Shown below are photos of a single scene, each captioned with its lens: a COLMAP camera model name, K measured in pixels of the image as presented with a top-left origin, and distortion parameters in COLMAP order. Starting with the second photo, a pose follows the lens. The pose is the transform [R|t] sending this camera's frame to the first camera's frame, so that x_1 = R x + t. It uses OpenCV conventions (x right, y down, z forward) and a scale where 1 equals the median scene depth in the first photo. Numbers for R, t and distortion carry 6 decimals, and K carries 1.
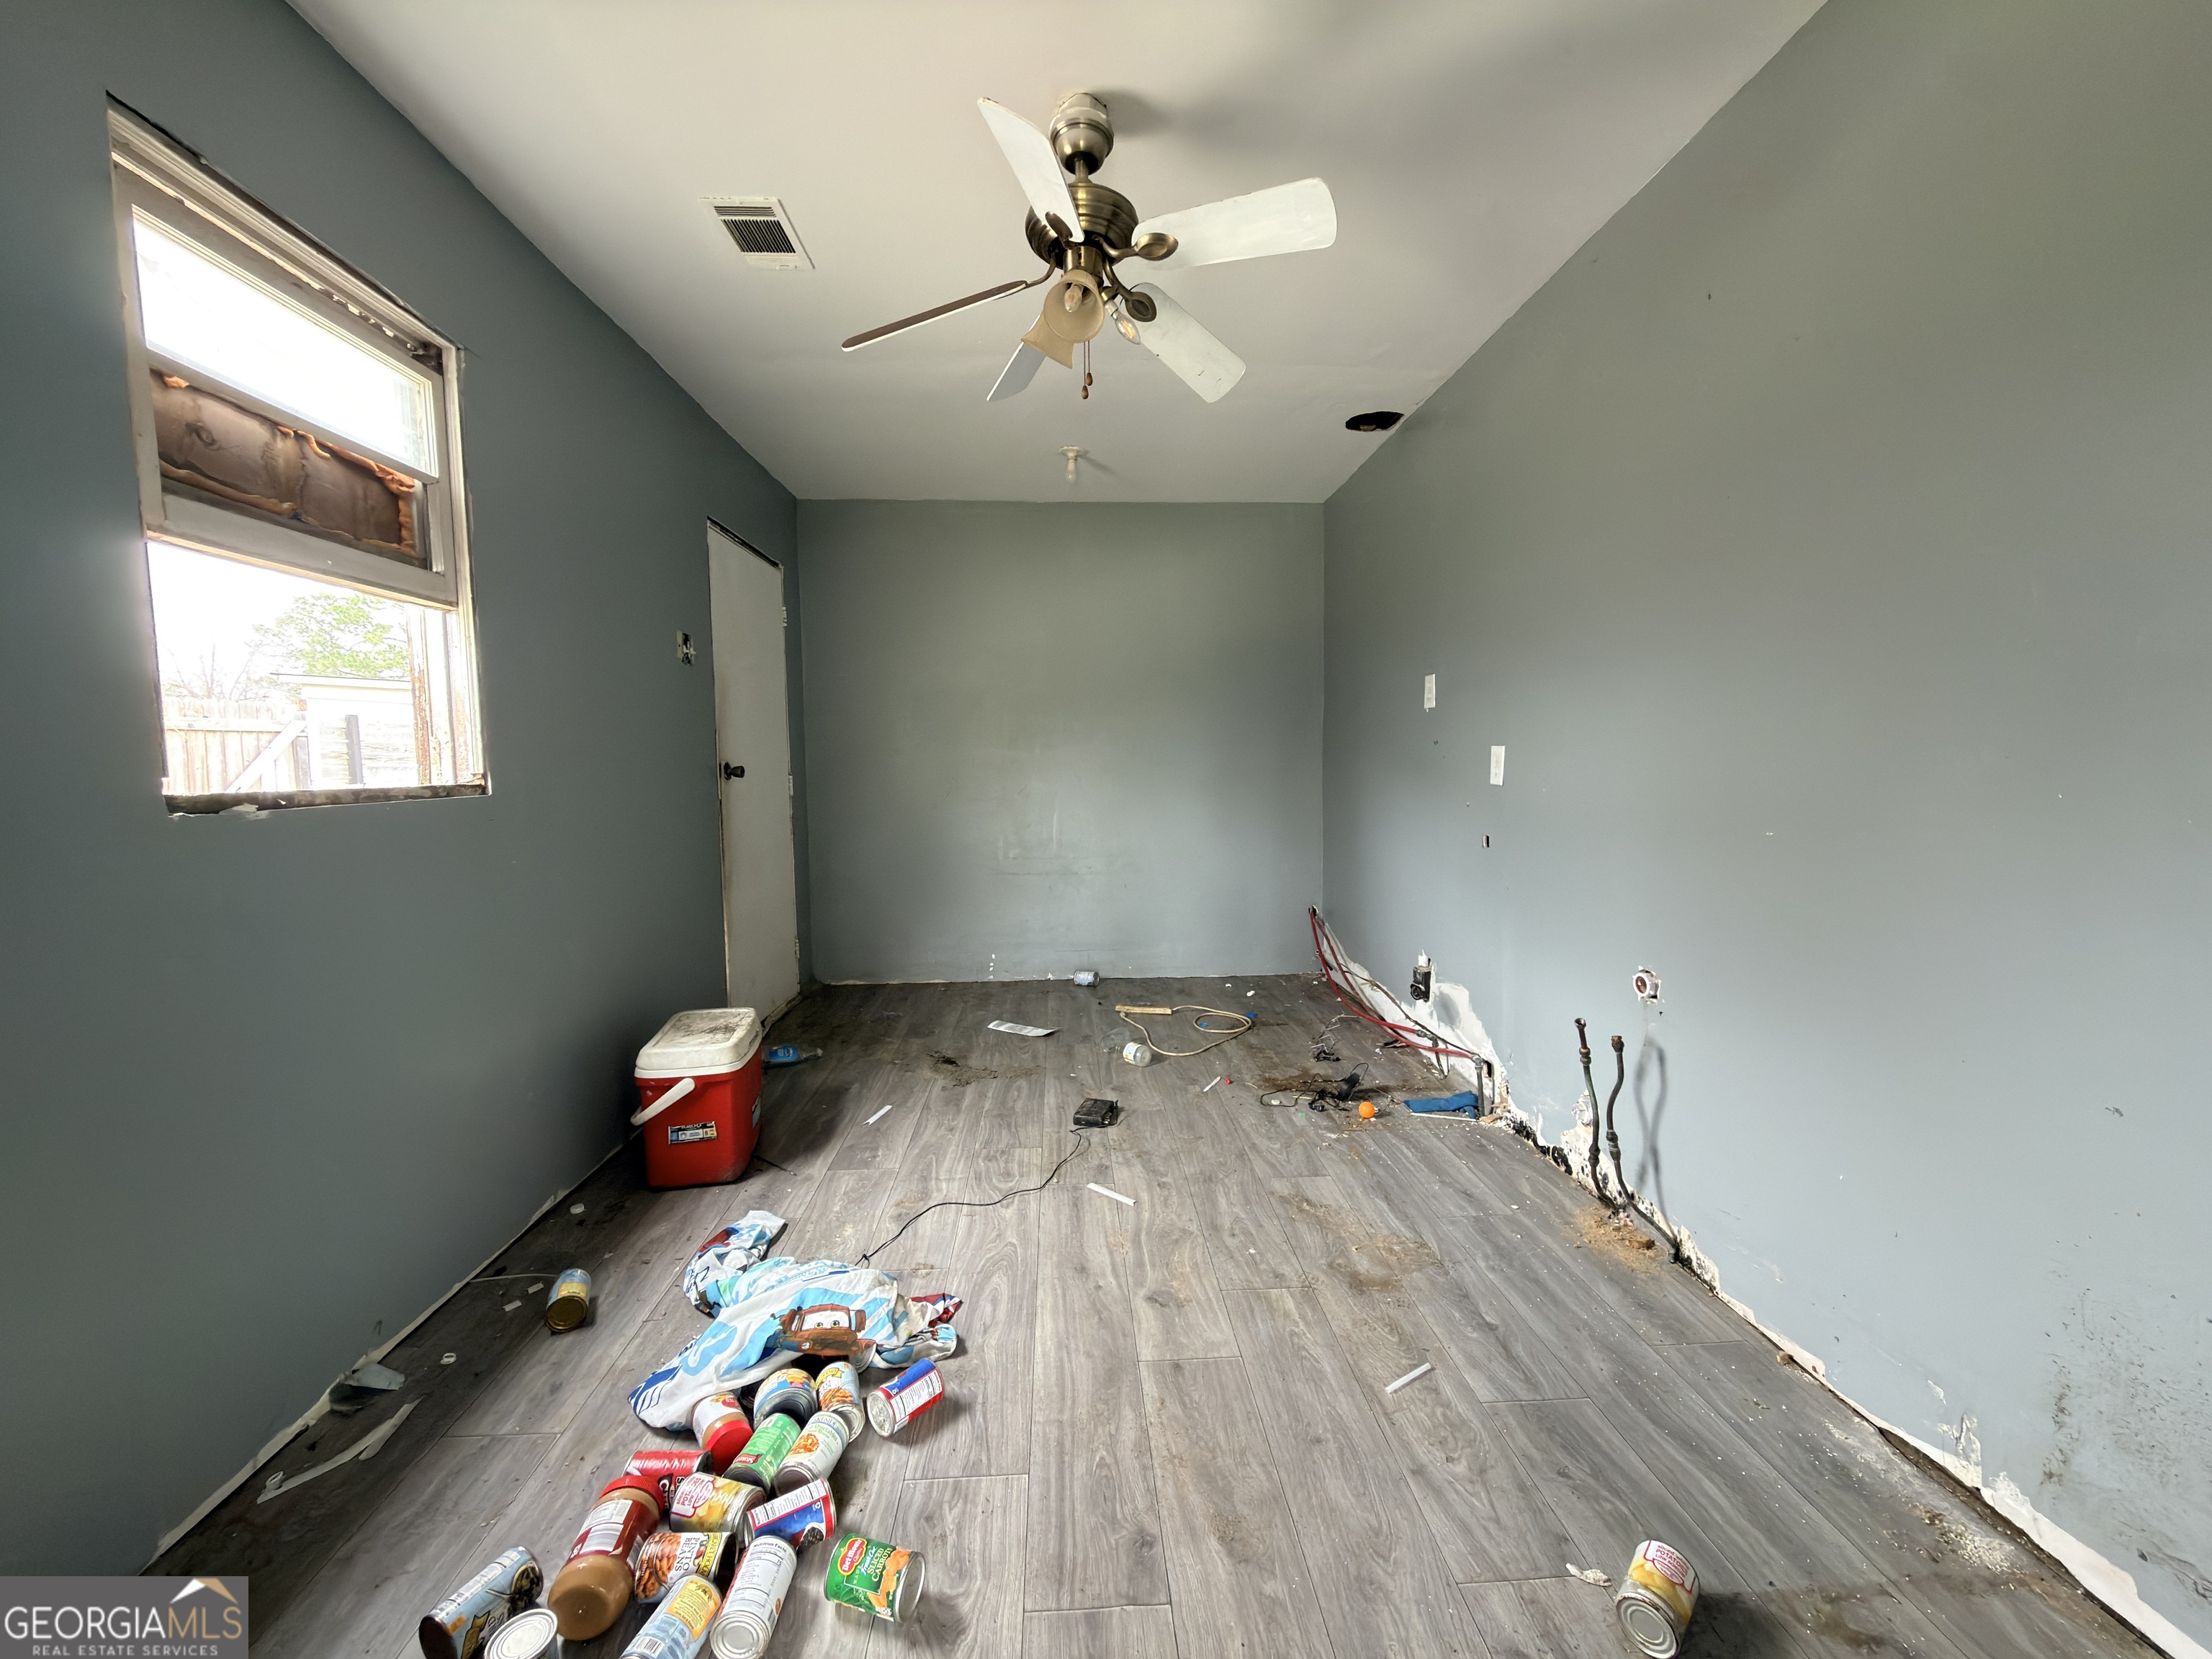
lens RADIAL K [[878.1, 0, 1106.0], [0, 878.1, 830.0], [0, 0, 1]] dist [-0.000184, 0.000126]
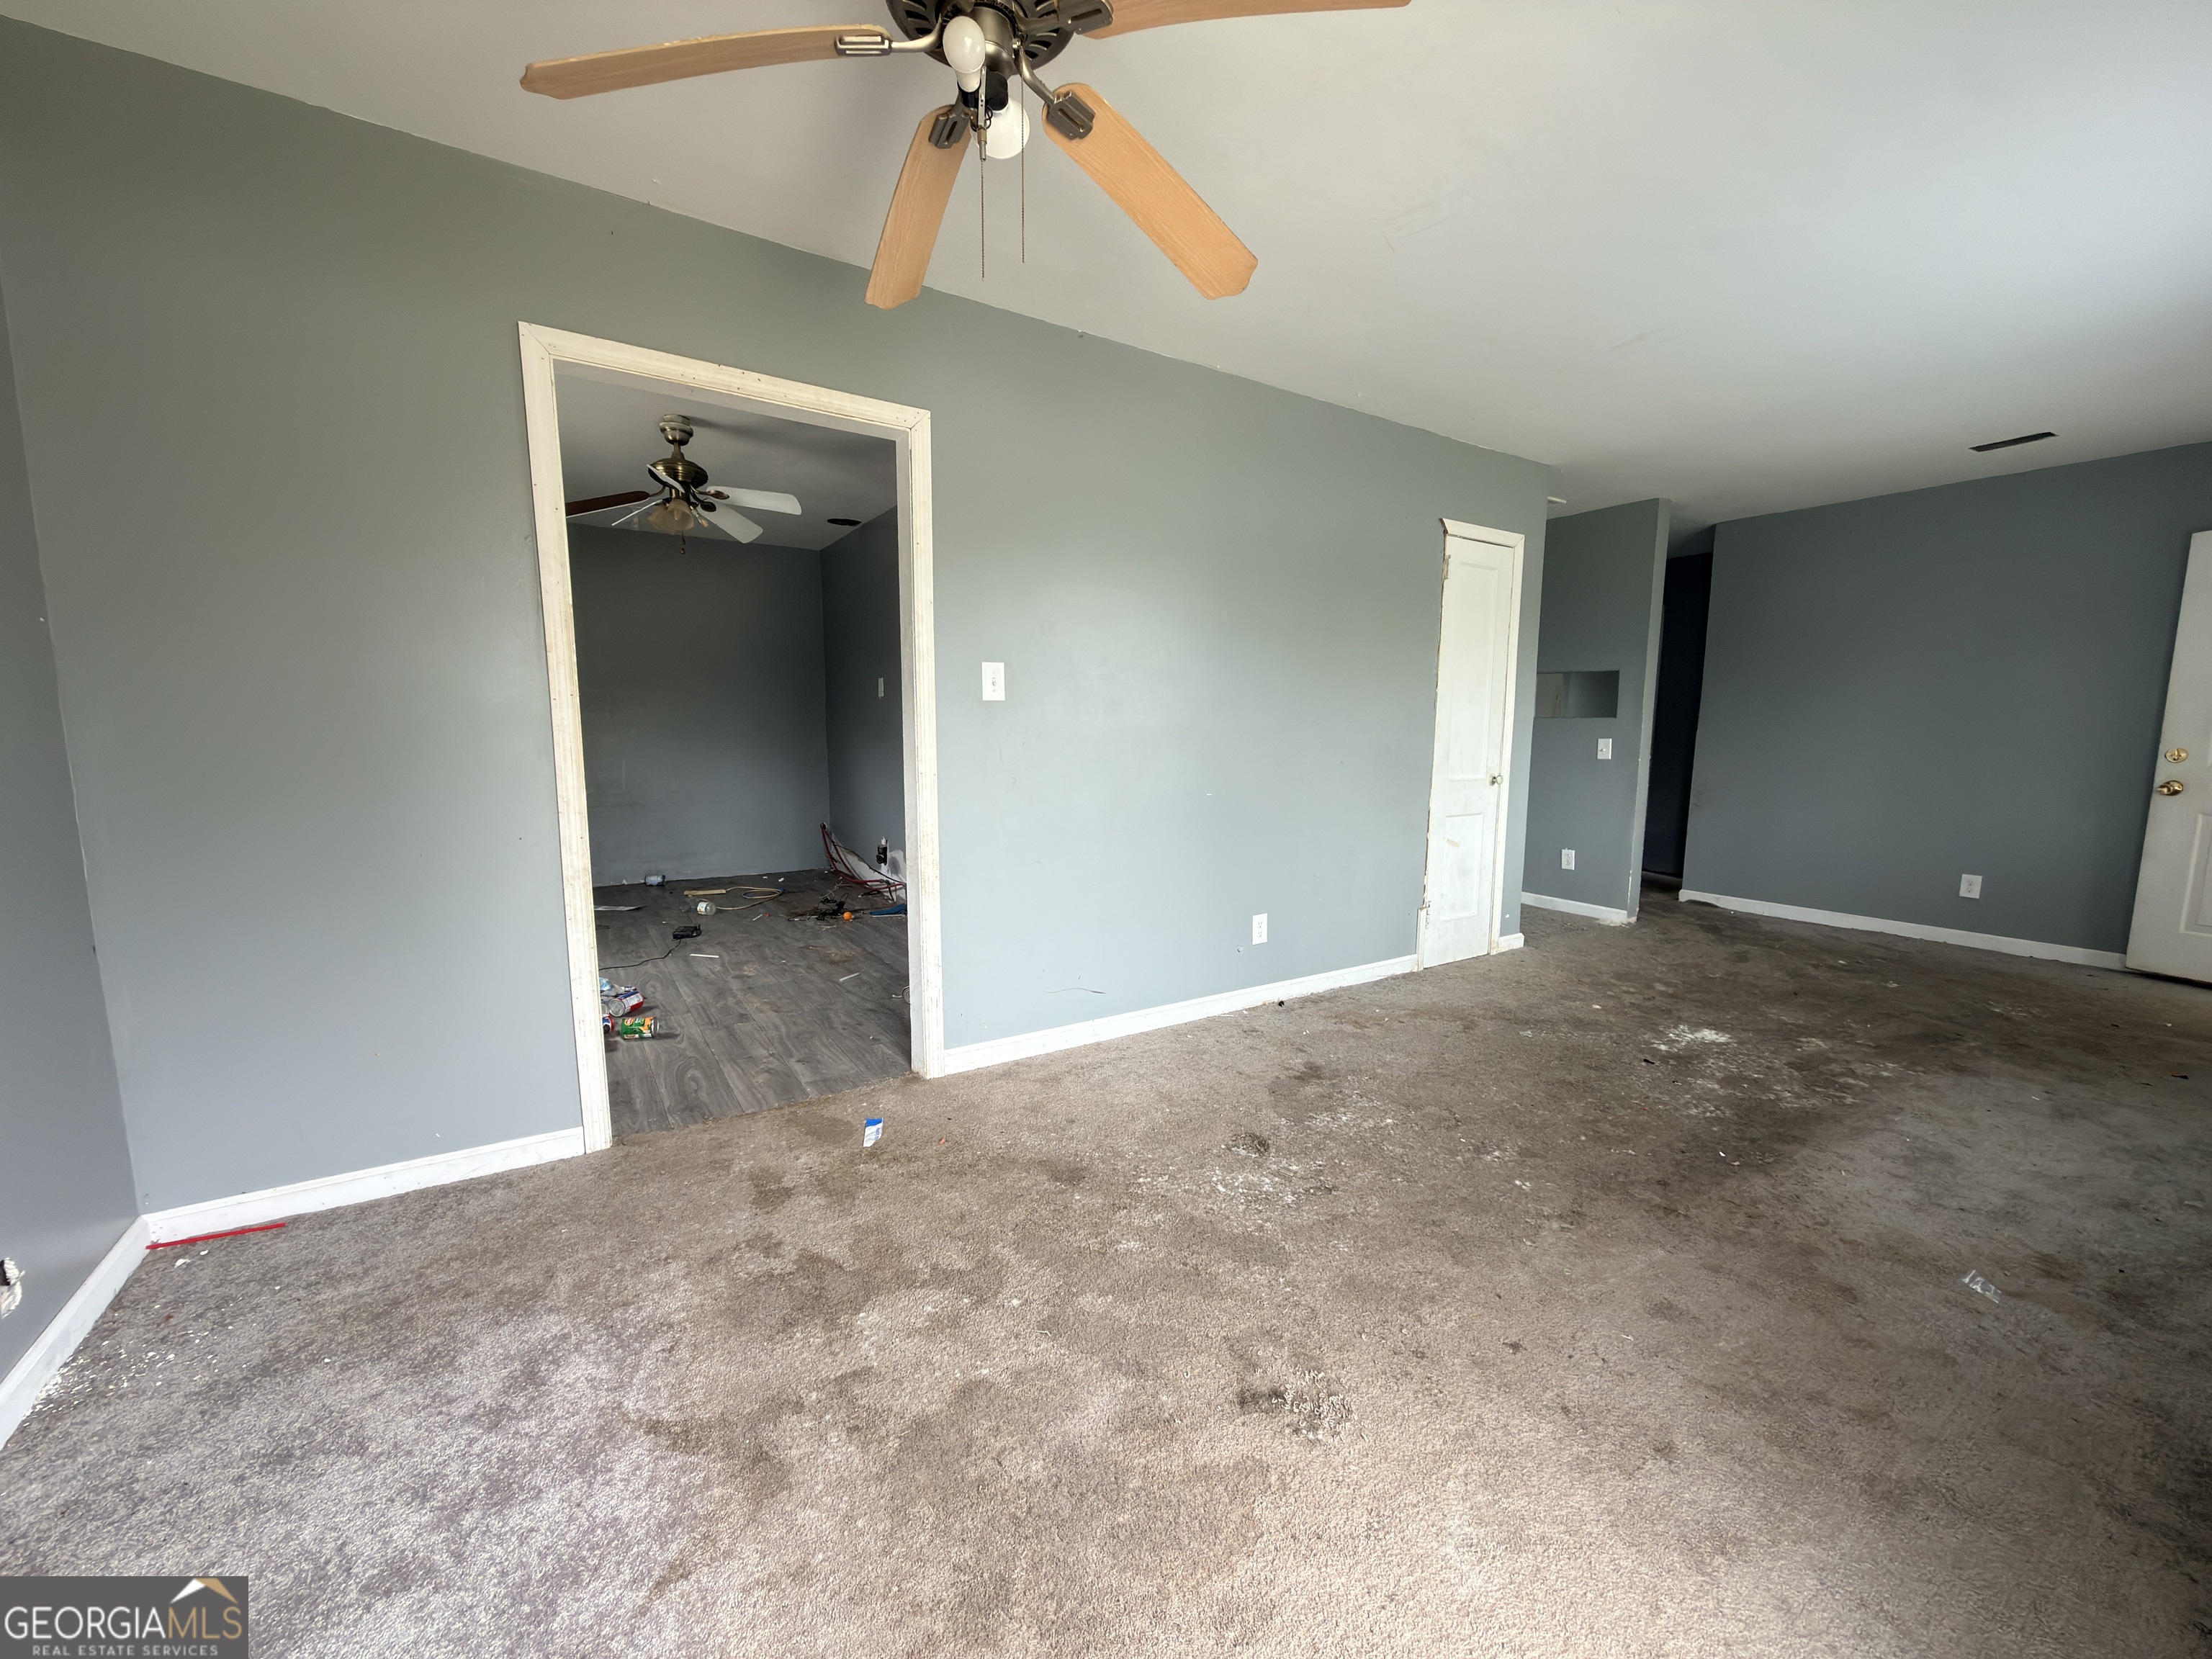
lens RADIAL K [[878.1, 0, 1109.1], [0, 878.1, 828.3], [0, 0, 1]] dist [-0.000184, 0.000126]
pose [[0.867223, -0.043956, 0.495976, -0.172946], [0.021120, 0.998447, 0.051560, 0.062923], [-0.497472, -0.034239, 0.866804, -1.113564]]
